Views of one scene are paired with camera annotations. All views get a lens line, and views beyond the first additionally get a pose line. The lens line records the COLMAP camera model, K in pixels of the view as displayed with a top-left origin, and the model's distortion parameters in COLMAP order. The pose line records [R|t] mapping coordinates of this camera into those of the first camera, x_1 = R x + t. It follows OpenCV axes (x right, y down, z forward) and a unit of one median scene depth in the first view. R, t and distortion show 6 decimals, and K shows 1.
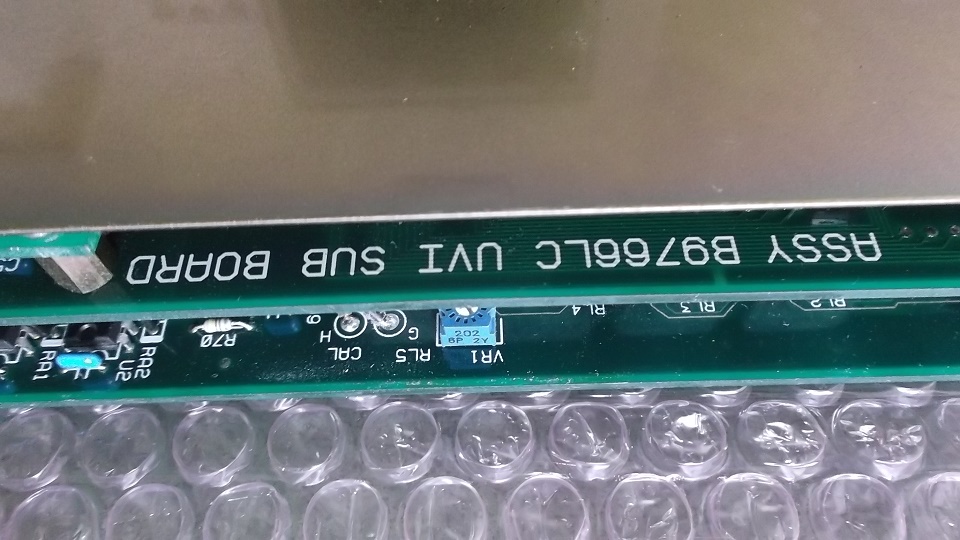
lens RADIAL K [[816.8, 0, 481.3], [0, 816.8, 276.6], [0, 0, 1]] dist [0.023671, 0.023116]
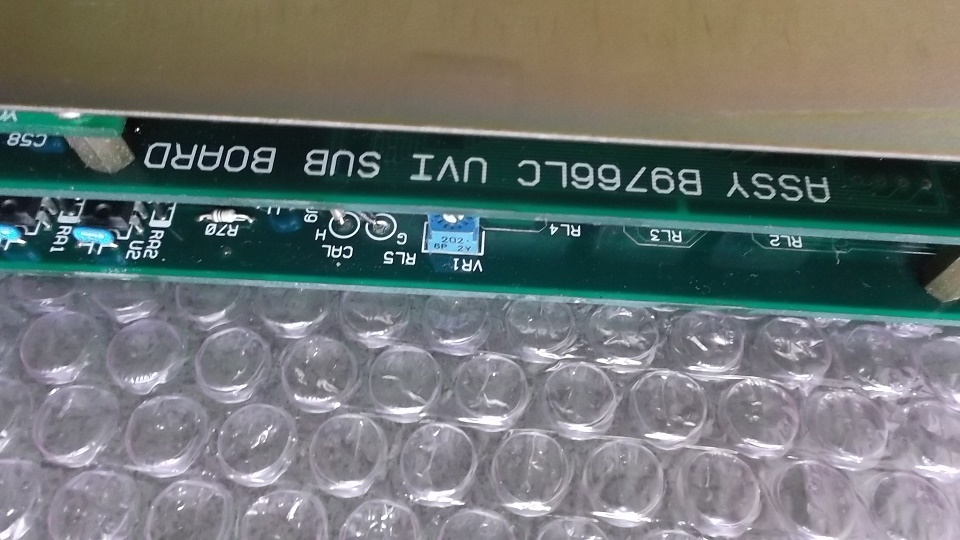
lens RADIAL K [[816.8, 0, 477.6], [0, 816.8, 264.7], [0, 0, 1]] dist [0.023671, 0.023116]
pose [[0.996580, 0.082421, 0.005886, 0.016543], [-0.082631, 0.994153, 0.069506, 0.024729], [-0.000122, -0.069755, 0.997564, -0.101548]]
